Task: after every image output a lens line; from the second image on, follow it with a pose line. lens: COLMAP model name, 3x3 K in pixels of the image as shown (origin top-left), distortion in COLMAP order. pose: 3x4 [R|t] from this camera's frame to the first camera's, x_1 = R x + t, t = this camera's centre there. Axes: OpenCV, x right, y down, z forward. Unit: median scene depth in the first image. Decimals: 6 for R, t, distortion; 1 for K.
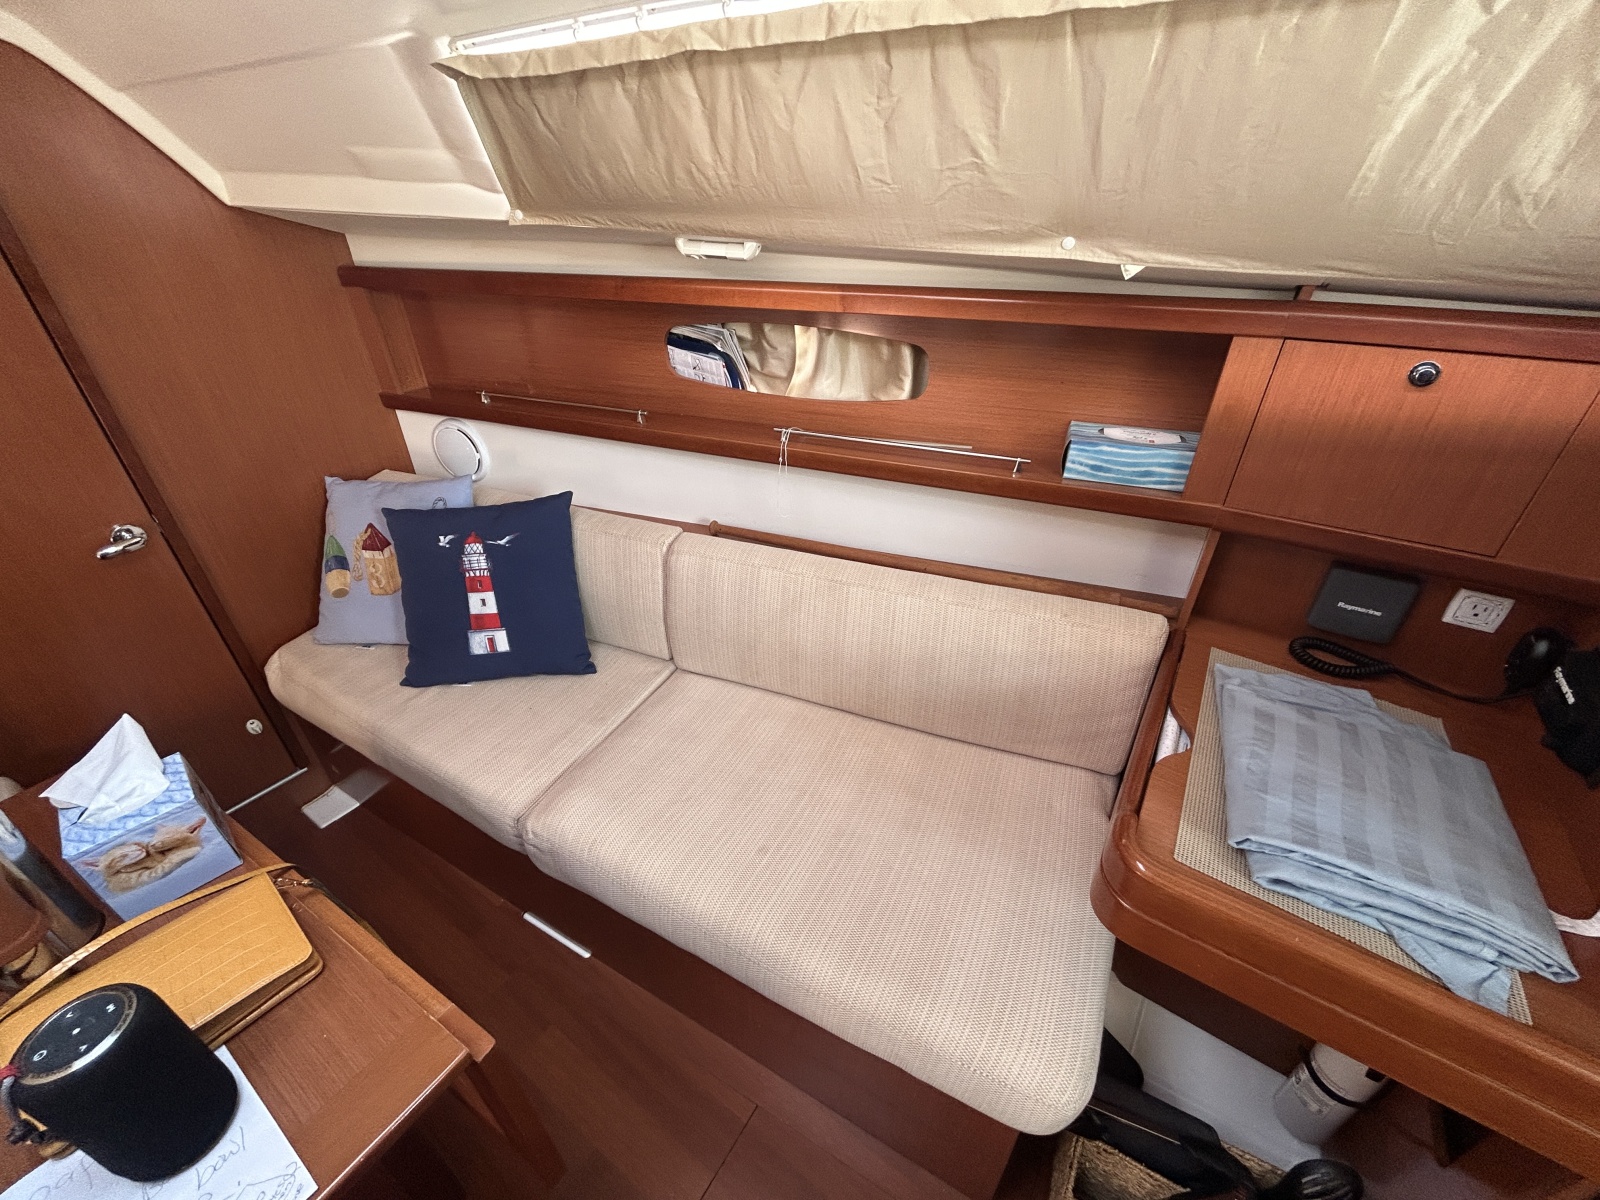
lens RADIAL K [[646.3, 0, 789.2], [0, 646.3, 603.7], [0, 0, 1]] dist [0.004140, -0.000625]
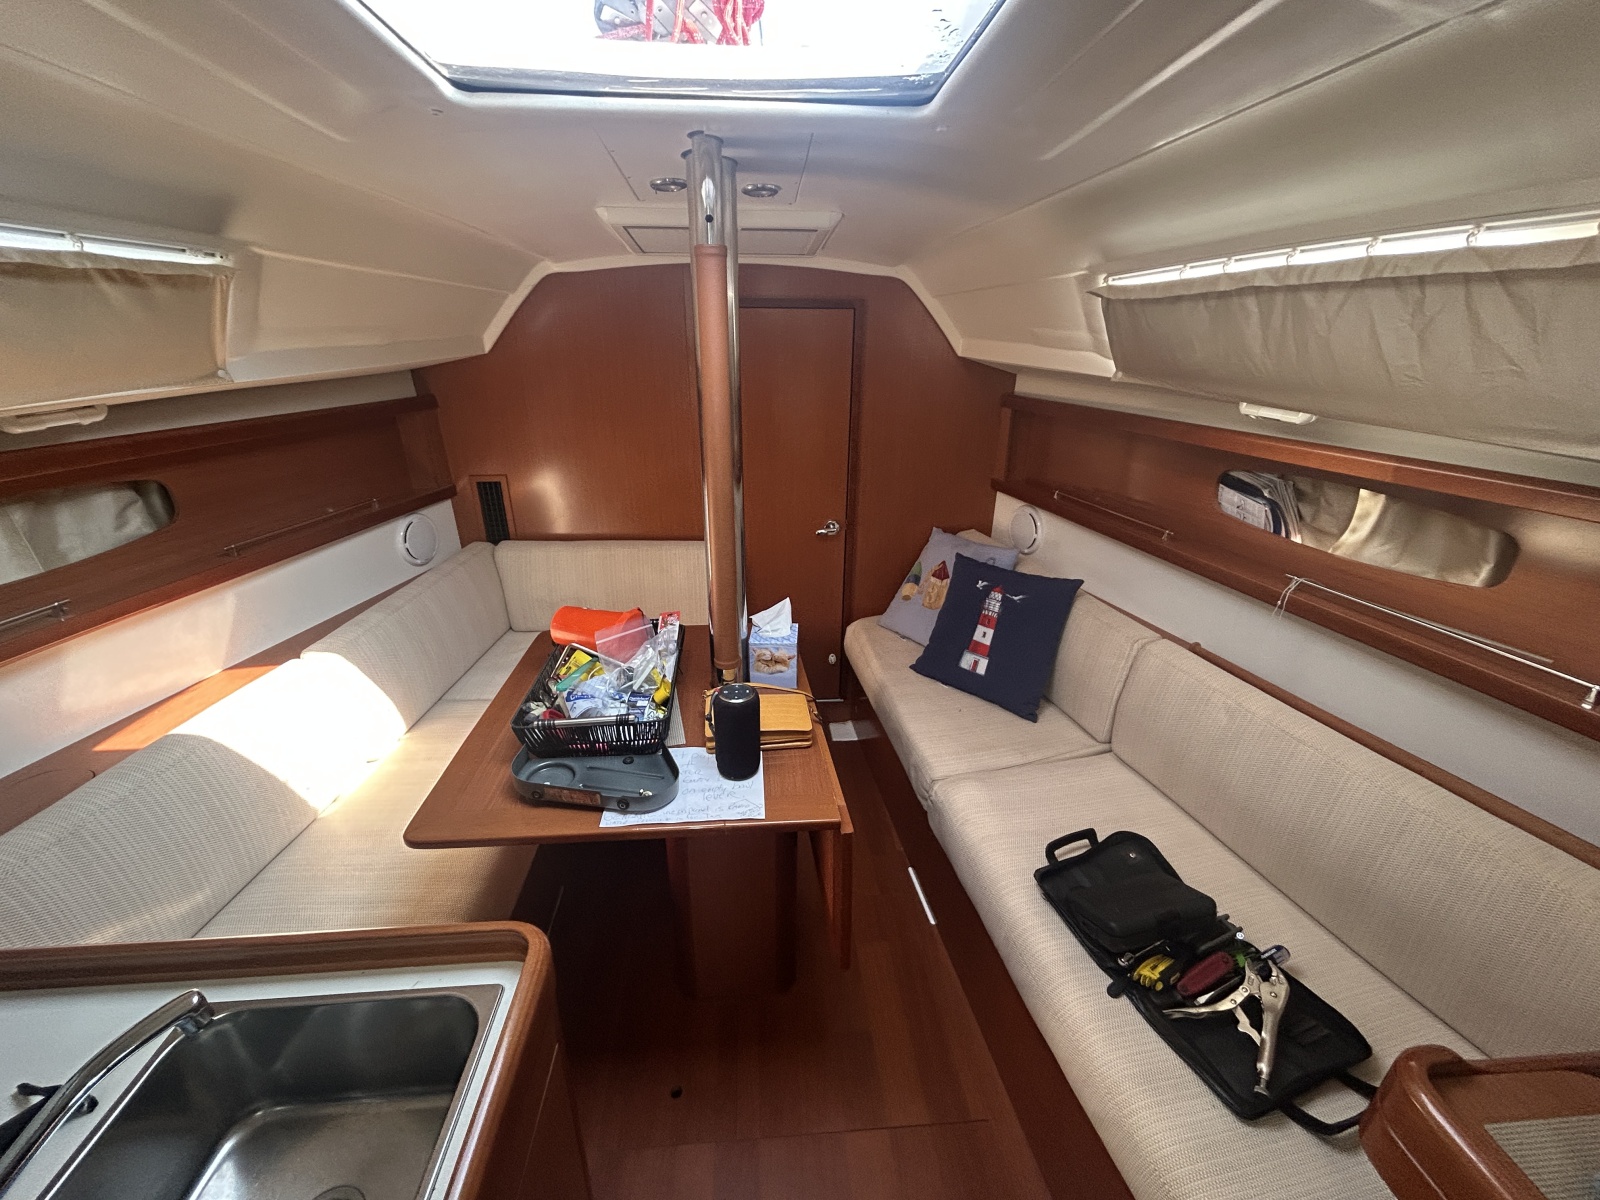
lens RADIAL K [[646.3, 0, 790.8], [0, 646.3, 591.4], [0, 0, 1]] dist [0.004140, -0.000625]
pose [[0.621652, 0.308649, -0.719920, 0.220985], [-0.434281, 0.900708, 0.011156, 0.080986], [0.651881, 0.305713, 0.693967, -0.213607]]
